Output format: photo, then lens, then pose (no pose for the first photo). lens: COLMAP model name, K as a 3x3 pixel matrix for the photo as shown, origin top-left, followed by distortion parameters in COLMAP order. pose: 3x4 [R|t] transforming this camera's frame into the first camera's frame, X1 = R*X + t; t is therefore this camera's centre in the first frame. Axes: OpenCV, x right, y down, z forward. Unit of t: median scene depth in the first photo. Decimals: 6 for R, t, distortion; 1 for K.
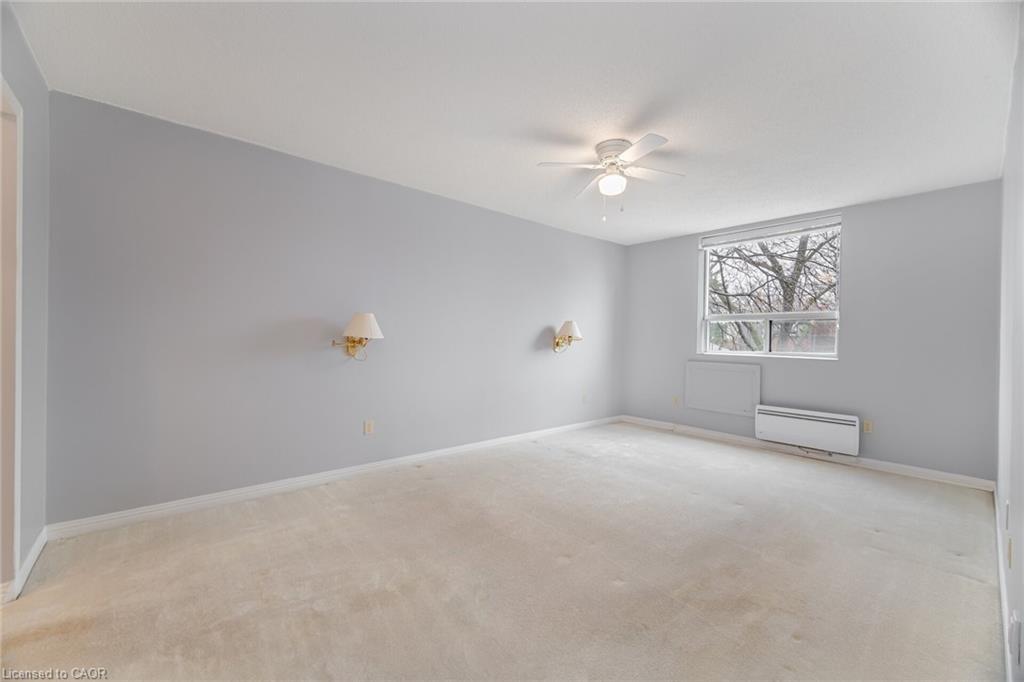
lens RADIAL K [[411.9, 0, 512.6], [0, 411.9, 337.9], [0, 0, 1]] dist [-0.000443, -0.000033]
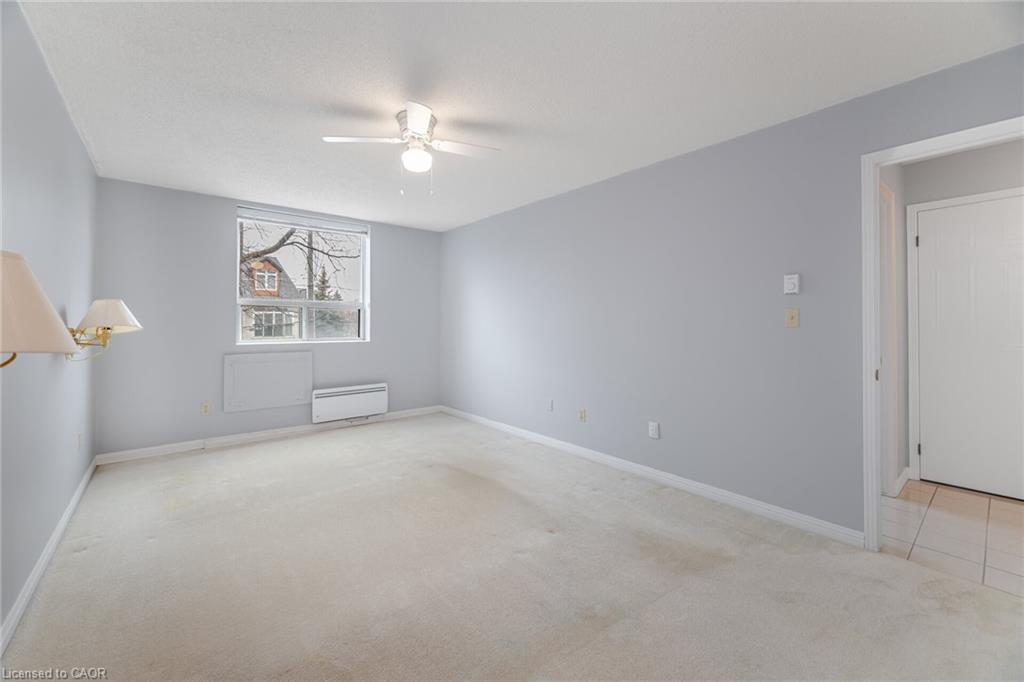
lens RADIAL K [[411.9, 0, 519.5], [0, 411.9, 322.3], [0, 0, 1]] dist [-0.000443, -0.000033]
pose [[0.010721, -0.005323, 0.999928, -0.423733], [0.006219, 0.999967, 0.005256, -0.008950], [-0.999923, 0.006162, 0.010753, 0.476742]]
